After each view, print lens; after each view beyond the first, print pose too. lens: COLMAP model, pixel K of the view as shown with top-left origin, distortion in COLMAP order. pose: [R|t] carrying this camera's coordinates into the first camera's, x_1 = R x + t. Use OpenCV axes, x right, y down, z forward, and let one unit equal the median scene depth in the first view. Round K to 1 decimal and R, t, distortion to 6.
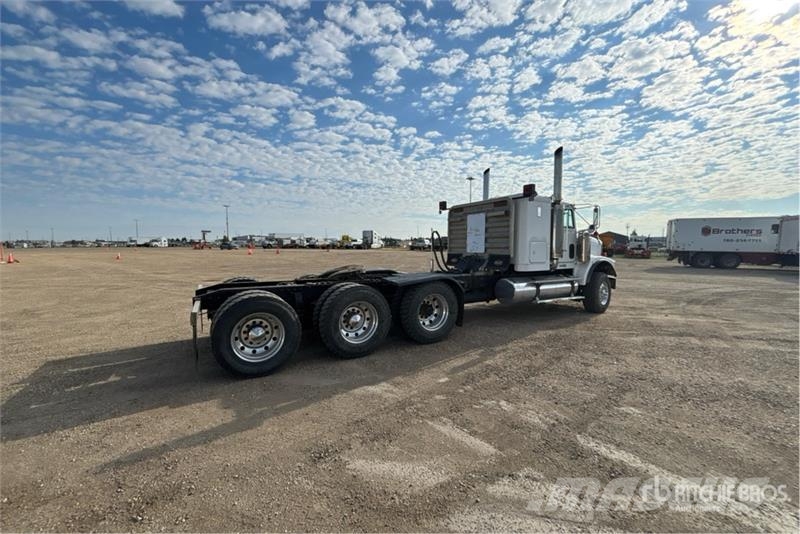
lens RADIAL K [[388.8, 0, 396.3], [0, 388.8, 258.6], [0, 0, 1]] dist [0.017870, 0.001012]
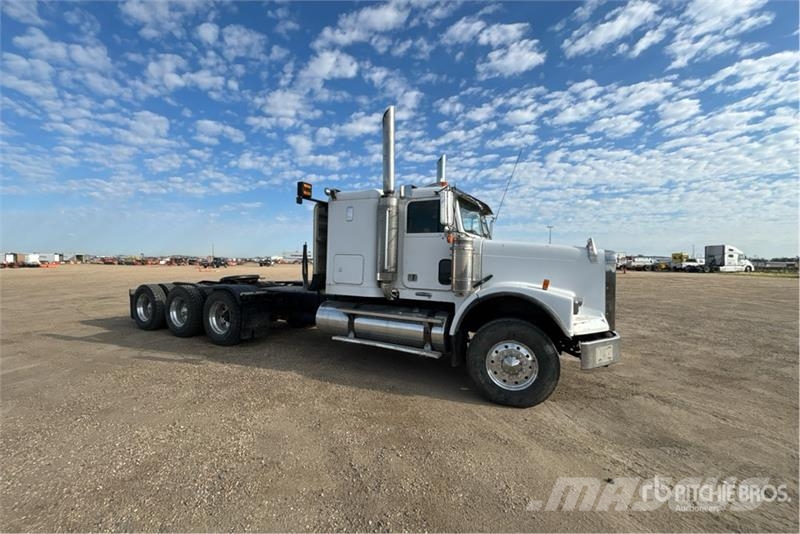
lens RADIAL K [[371.6, 0, 399.8], [0, 371.6, 262.4], [0, 0, 1]] dist [0.019122, 0.000553]
pose [[0.457002, 0.007296, -0.889436, 0.208671], [-0.046359, 0.998803, -0.015627, -0.004844], [0.888257, 0.048375, 0.456793, 0.160325]]
